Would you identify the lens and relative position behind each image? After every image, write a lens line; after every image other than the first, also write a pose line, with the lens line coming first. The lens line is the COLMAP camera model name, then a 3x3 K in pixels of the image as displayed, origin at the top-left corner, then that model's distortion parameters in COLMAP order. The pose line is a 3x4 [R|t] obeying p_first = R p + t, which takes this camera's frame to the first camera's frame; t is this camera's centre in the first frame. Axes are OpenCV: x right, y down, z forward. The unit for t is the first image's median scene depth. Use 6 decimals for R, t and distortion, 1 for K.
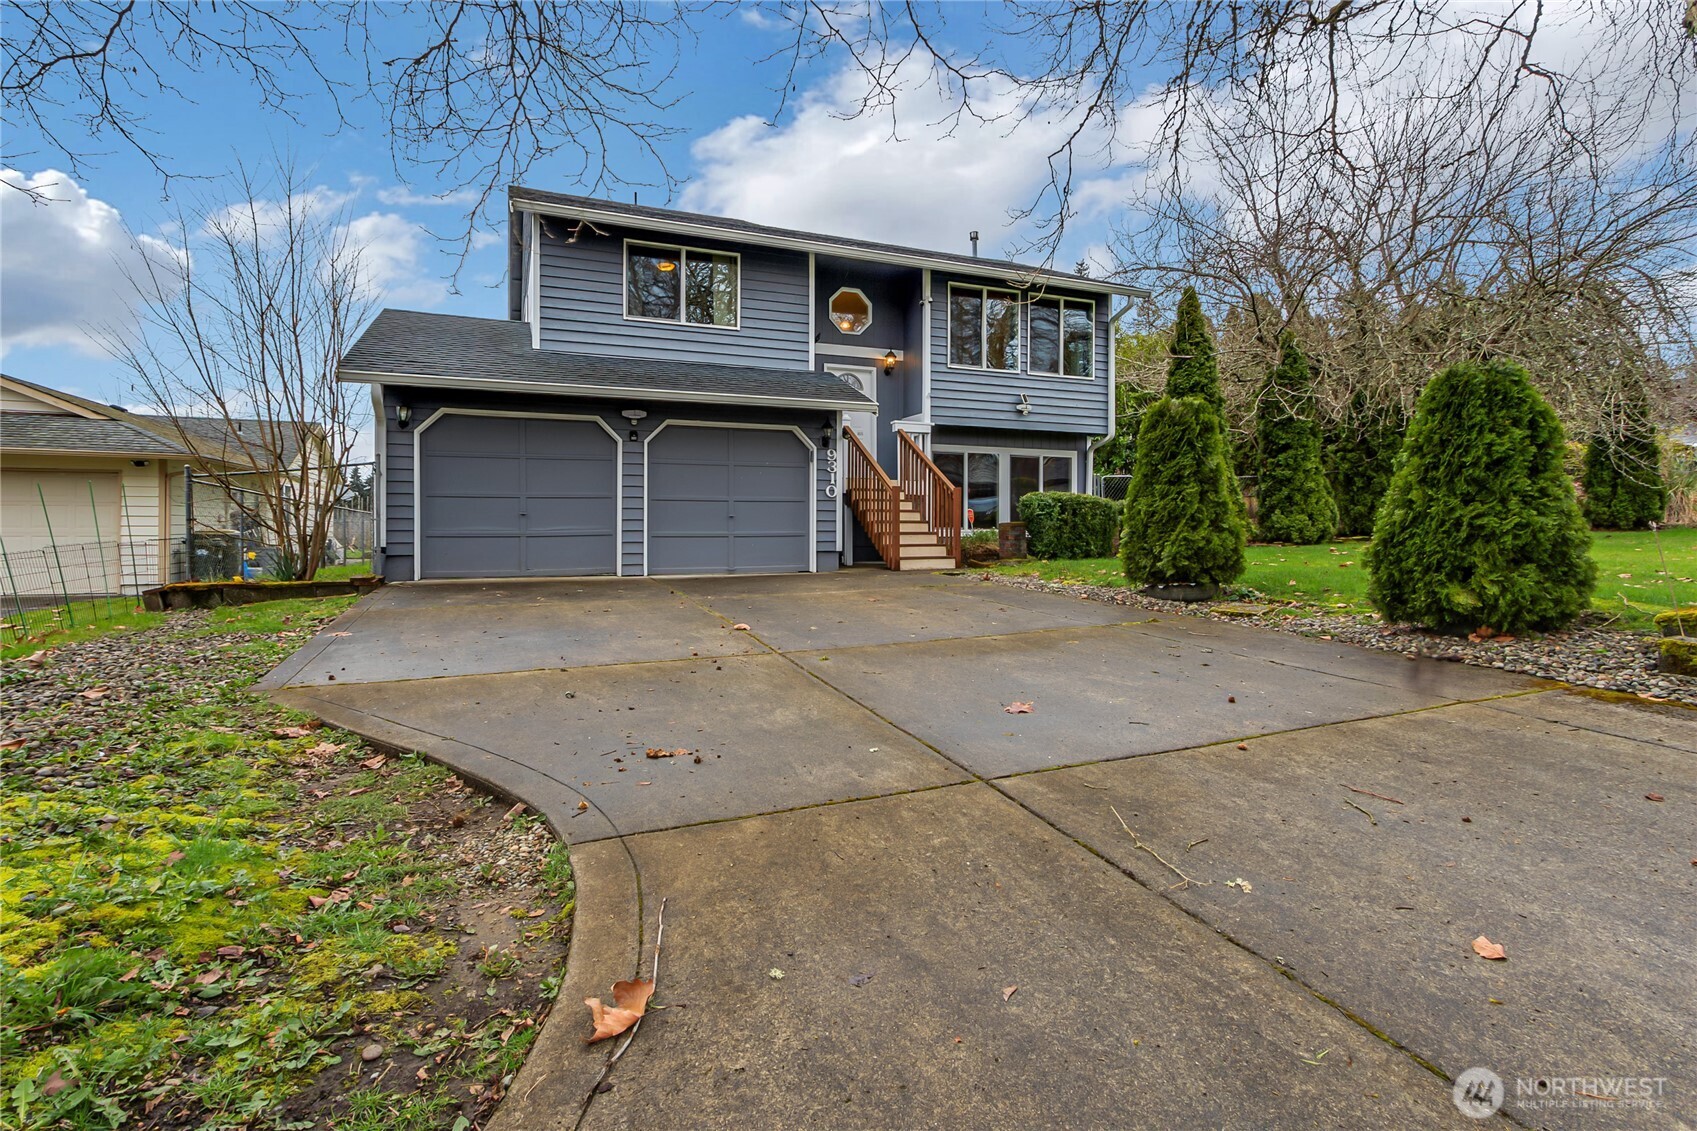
lens RADIAL K [[794.3, 0, 824.5], [0, 794.3, 521.4], [0, 0, 1]] dist [0.001058, -0.000046]
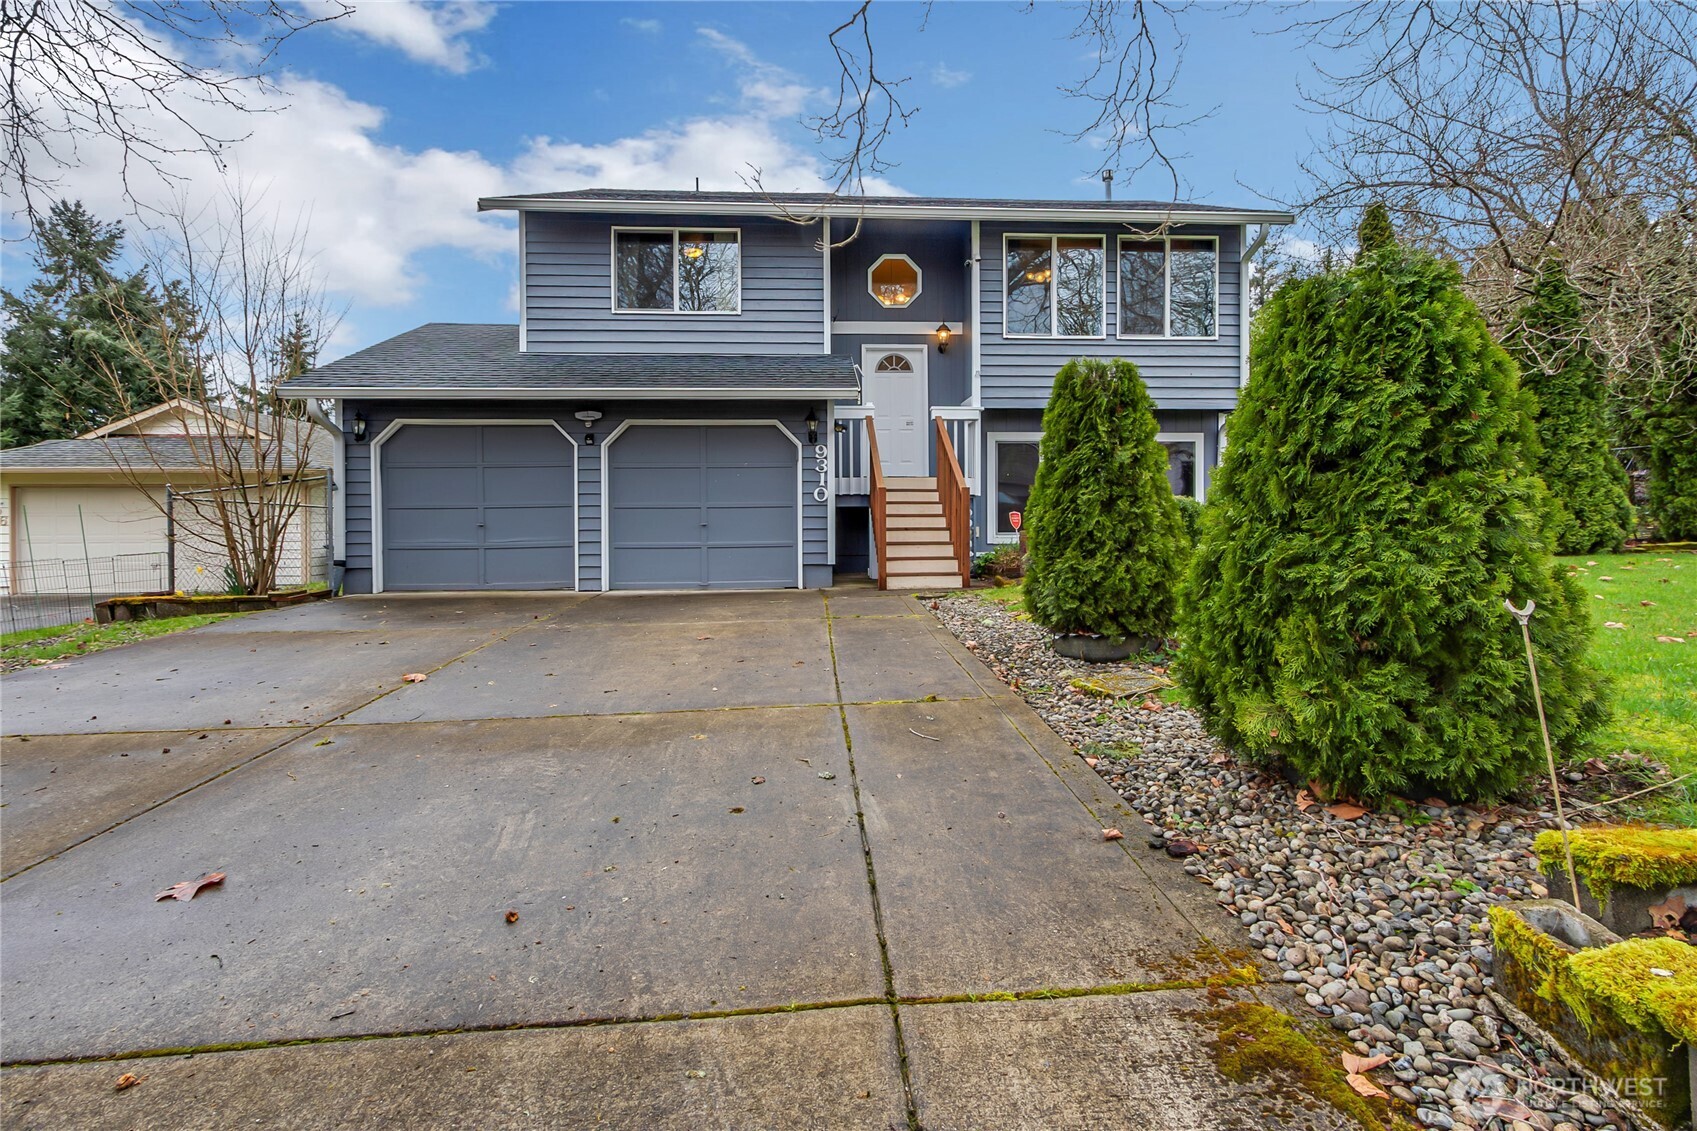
lens RADIAL K [[809.6, 0, 846.4], [0, 809.6, 519.3], [0, 0, 1]] dist [0.002896, -0.000773]
pose [[0.950714, -0.006854, -0.309993, 0.304532], [0.009439, 0.999932, 0.006839, -0.016813], [0.309925, -0.009428, 0.950714, 0.181622]]
